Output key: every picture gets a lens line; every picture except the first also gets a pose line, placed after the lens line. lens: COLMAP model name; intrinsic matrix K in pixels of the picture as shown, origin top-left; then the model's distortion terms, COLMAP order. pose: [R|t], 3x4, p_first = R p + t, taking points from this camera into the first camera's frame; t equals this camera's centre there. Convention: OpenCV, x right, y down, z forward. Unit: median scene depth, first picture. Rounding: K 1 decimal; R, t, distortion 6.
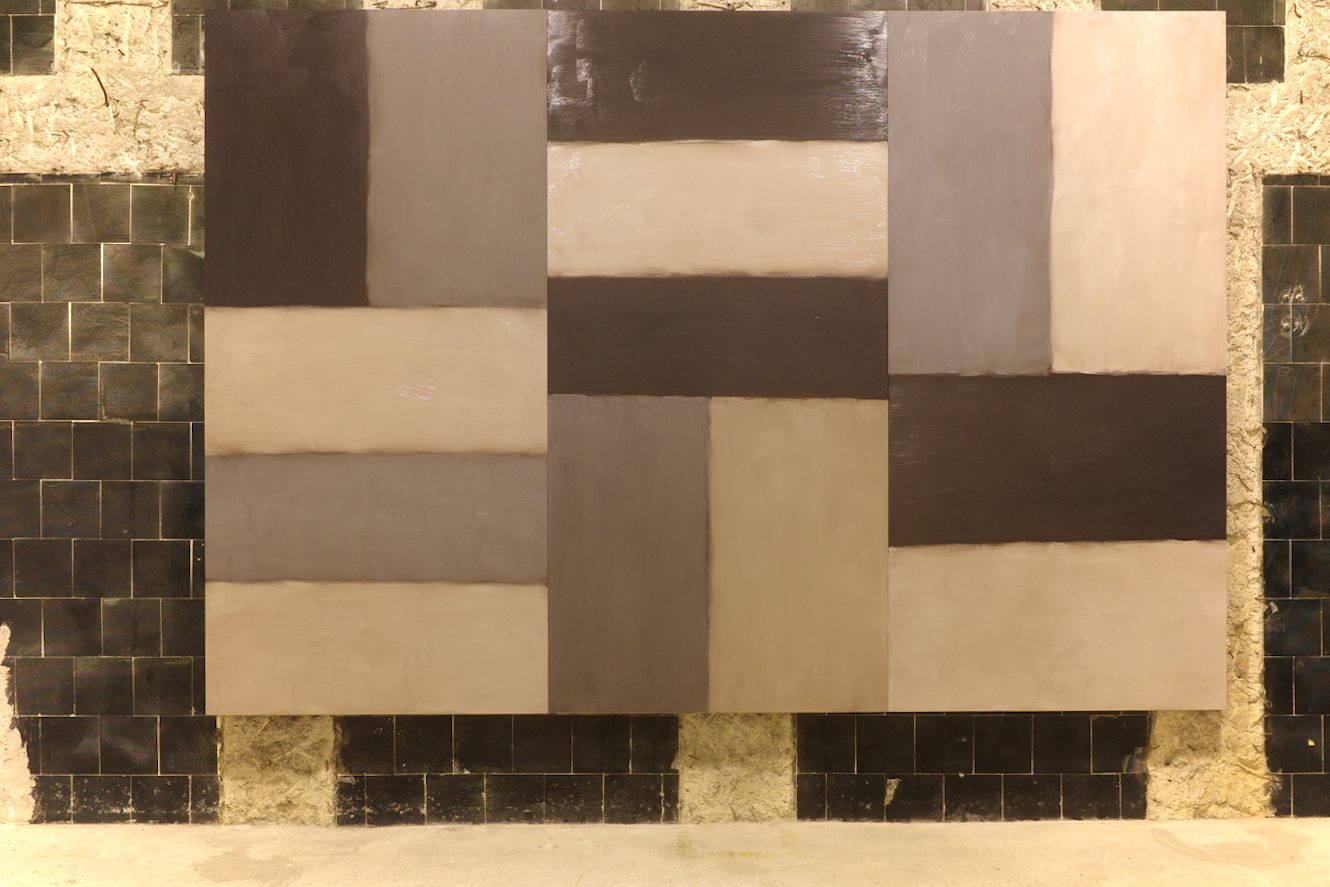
lens RADIAL K [[1039.7, 0, 638.5], [0, 1039.7, 442.6], [0, 0, 1]] dist [-0.004606, -0.004807]
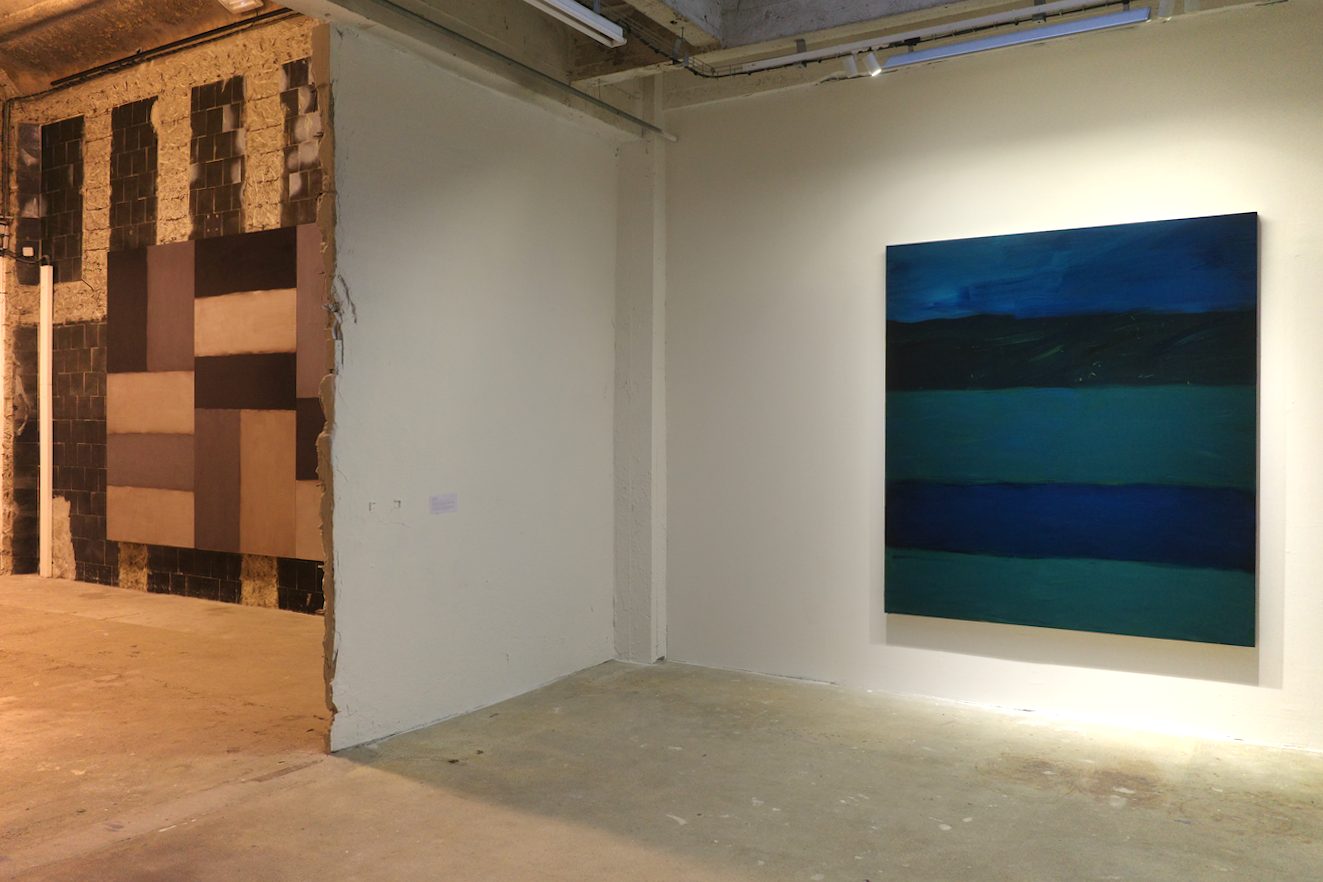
lens RADIAL K [[1034.2, 0, 635.1], [0, 1034.2, 440.1], [0, 0, 1]] dist [-0.004606, -0.004807]
pose [[0.849946, 0.010905, -0.526757, 1.882458], [-0.010592, 0.999937, 0.003611, 0.004731], [0.526764, 0.002511, 0.850008, -0.407679]]
